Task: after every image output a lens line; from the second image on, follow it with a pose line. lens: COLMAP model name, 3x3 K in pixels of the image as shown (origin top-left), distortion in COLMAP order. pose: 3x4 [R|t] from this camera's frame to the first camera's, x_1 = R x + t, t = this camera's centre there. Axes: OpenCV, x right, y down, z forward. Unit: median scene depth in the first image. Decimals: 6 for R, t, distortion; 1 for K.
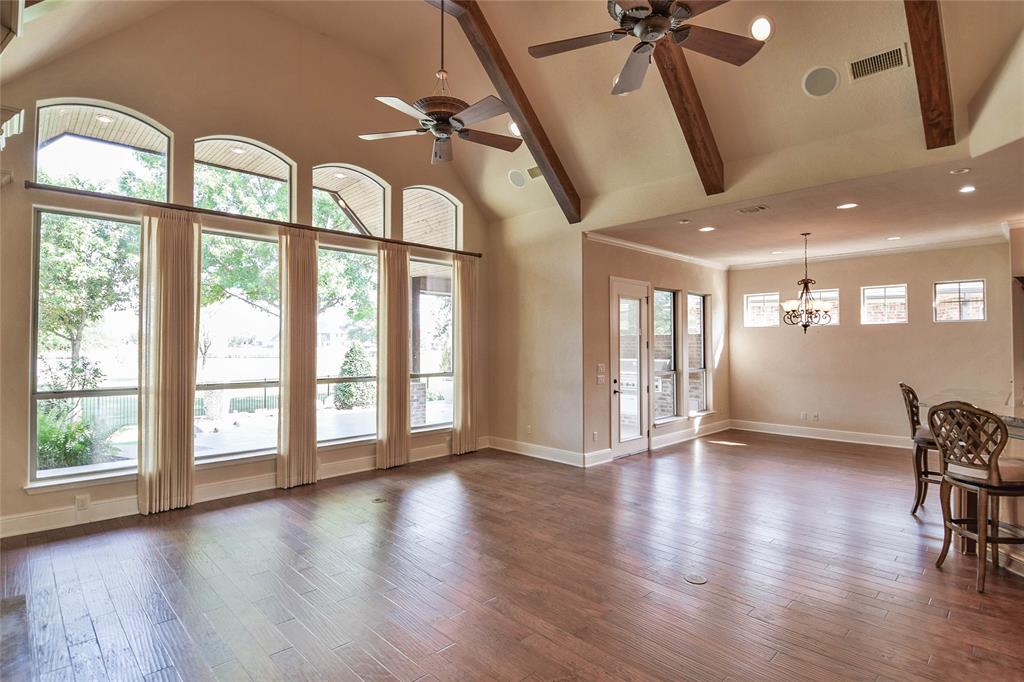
lens RADIAL K [[513.0, 0, 507.9], [0, 513.0, 336.2], [0, 0, 1]] dist [0.030329, -0.043195]
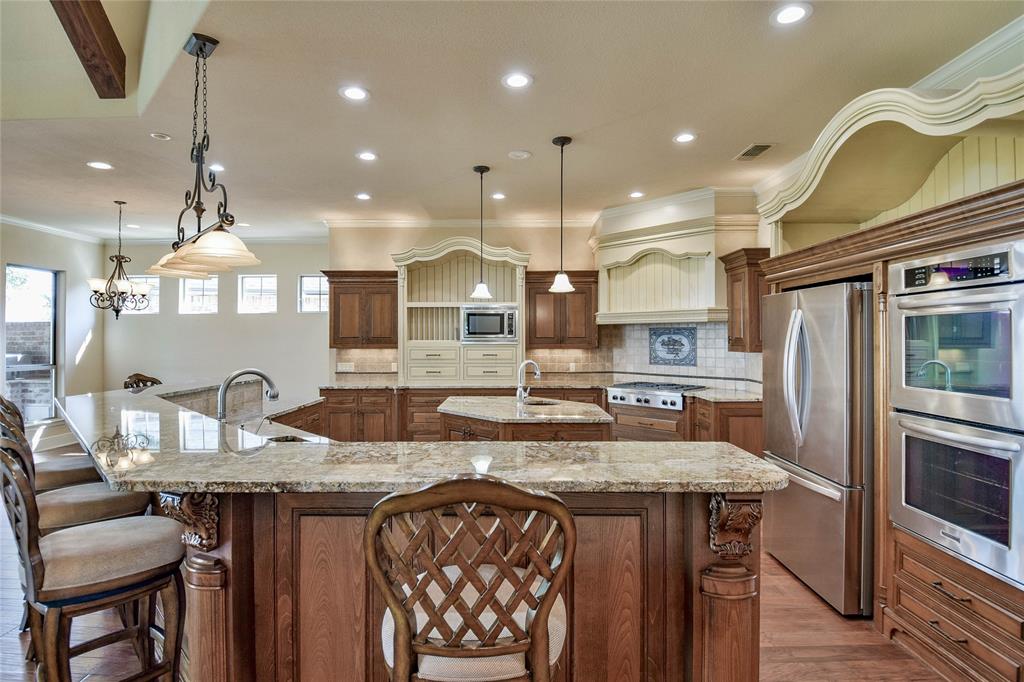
lens RADIAL K [[513.0, 0, 507.9], [0, 513.0, 336.2], [0, 0, 1]] dist [0.030329, -0.043195]
pose [[0.703245, 0.000757, 0.710947, 0.416067], [-0.008636, 0.999935, 0.007478, 0.011020], [-0.710895, -0.011398, 0.703206, -0.052210]]
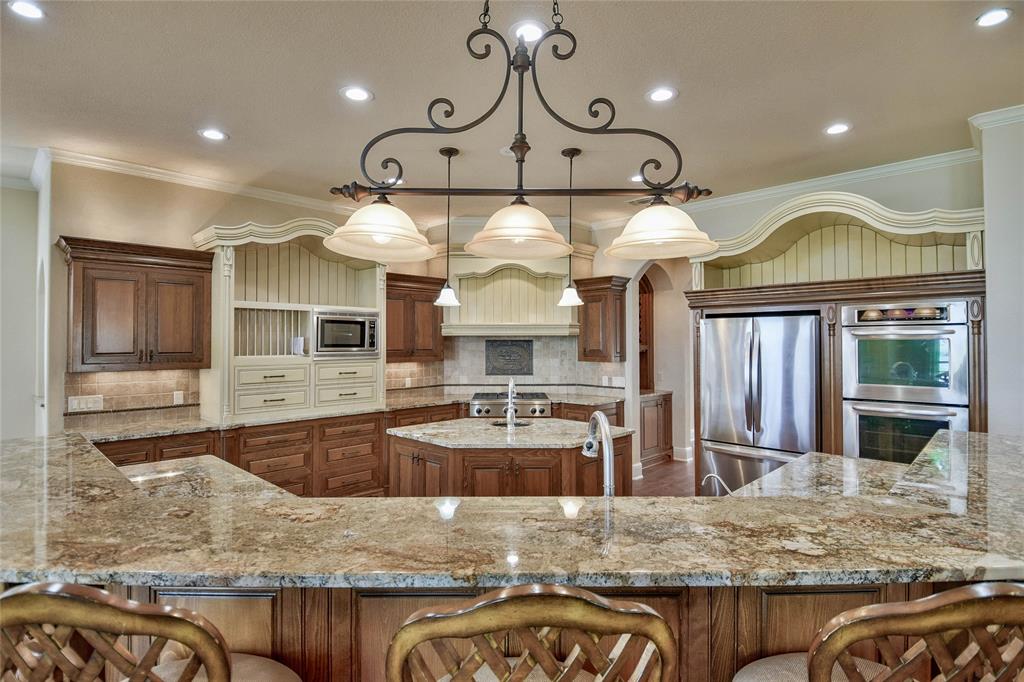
lens RADIAL K [[513.0, 0, 507.9], [0, 513.0, 336.2], [0, 0, 1]] dist [0.030329, -0.043195]
pose [[-0.019028, 0.011592, 0.999752, 0.307392], [-0.013598, 0.999837, -0.011851, 0.004924], [-0.999726, -0.013820, -0.018867, 0.396626]]
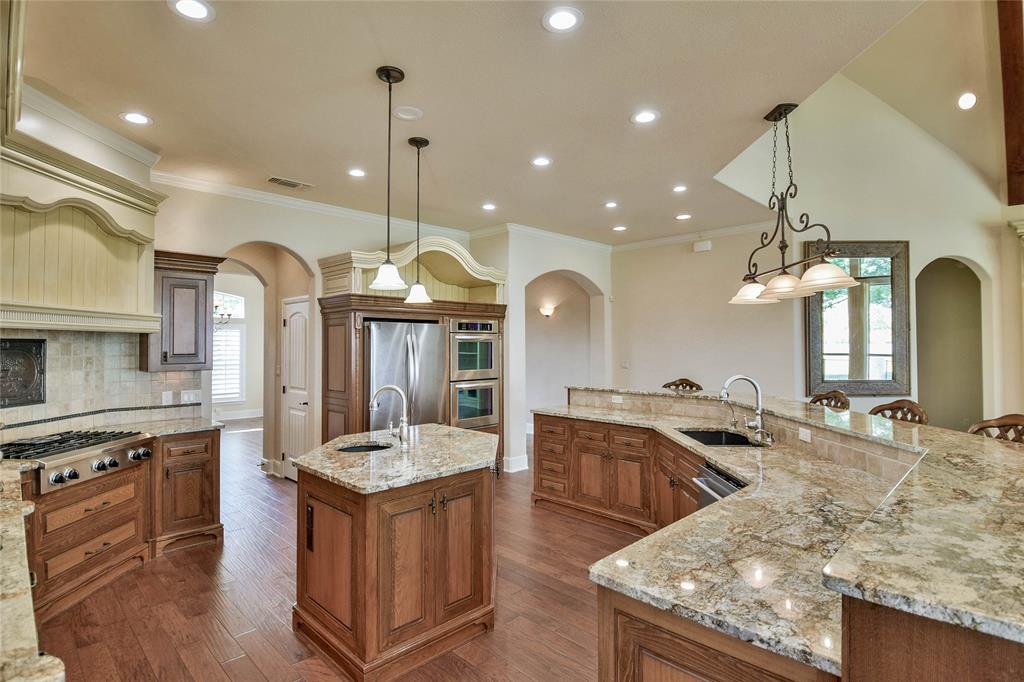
lens RADIAL K [[513.0, 0, 507.9], [0, 513.0, 336.2], [0, 0, 1]] dist [0.030329, -0.043195]
pose [[-0.999955, 0.003552, -0.008823, 0.790758], [0.003848, 0.999421, -0.033799, 0.016739], [0.008698, -0.033831, -0.999390, 0.858612]]
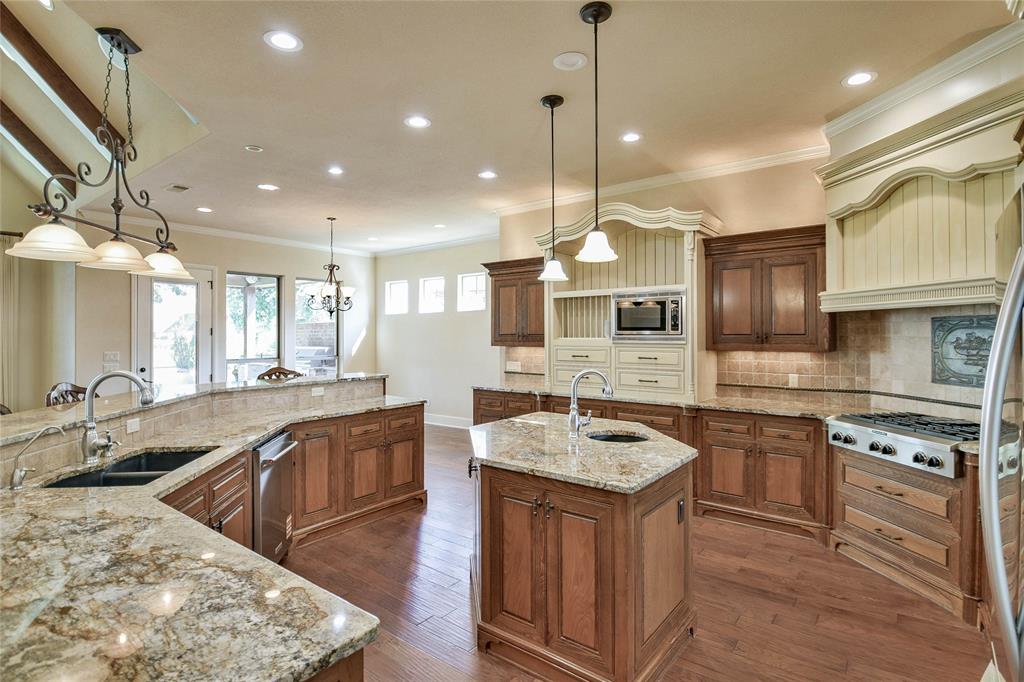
lens RADIAL K [[513.0, 0, 507.9], [0, 513.0, 336.2], [0, 0, 1]] dist [0.030329, -0.043195]
pose [[0.991126, -0.004327, 0.132857, 0.769141], [0.001740, 0.999807, 0.019585, 0.009190], [-0.132916, -0.019180, 0.990942, -0.032187]]
